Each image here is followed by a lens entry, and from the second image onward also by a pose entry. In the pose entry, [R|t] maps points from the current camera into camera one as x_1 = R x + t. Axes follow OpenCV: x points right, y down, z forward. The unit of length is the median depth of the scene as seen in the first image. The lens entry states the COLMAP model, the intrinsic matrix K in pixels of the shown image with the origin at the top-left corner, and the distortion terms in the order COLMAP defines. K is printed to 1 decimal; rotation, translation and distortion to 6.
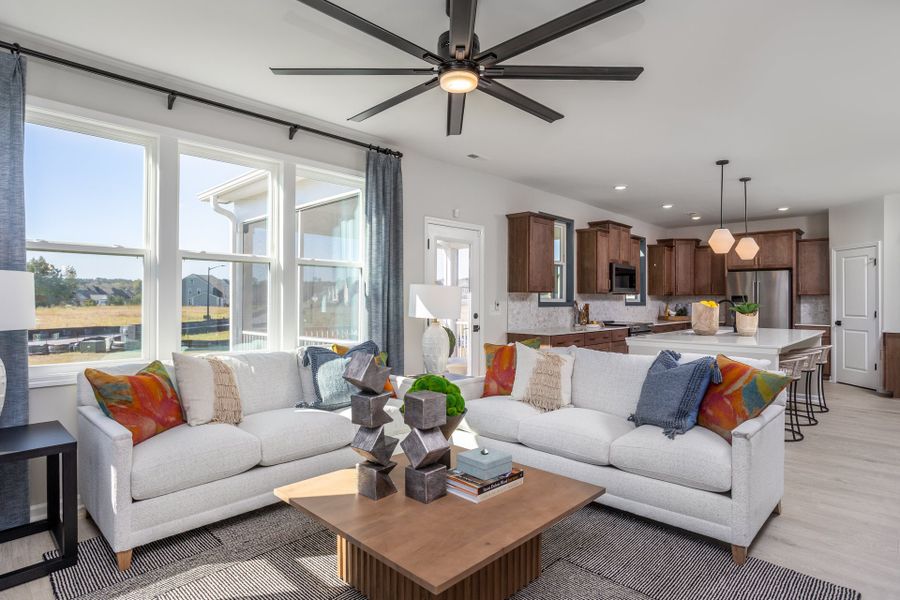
lens RADIAL K [[464.4, 0, 459.8], [0, 464.4, 302.1], [0, 0, 1]] dist [0.002338, 0.000339]
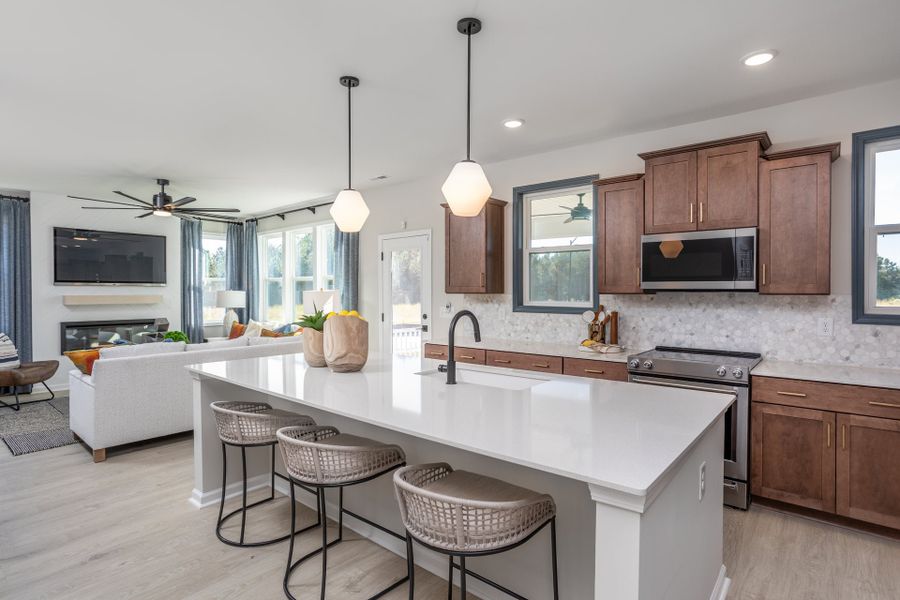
lens RADIAL K [[464.4, 0, 459.4], [0, 464.4, 295.1], [0, 0, 1]] dist [0.002338, 0.000339]
pose [[0.069447, 0.003206, -0.997581, 1.081295], [-0.006324, 0.999976, 0.002773, -0.021870], [0.997566, 0.006116, 0.069465, 1.004767]]
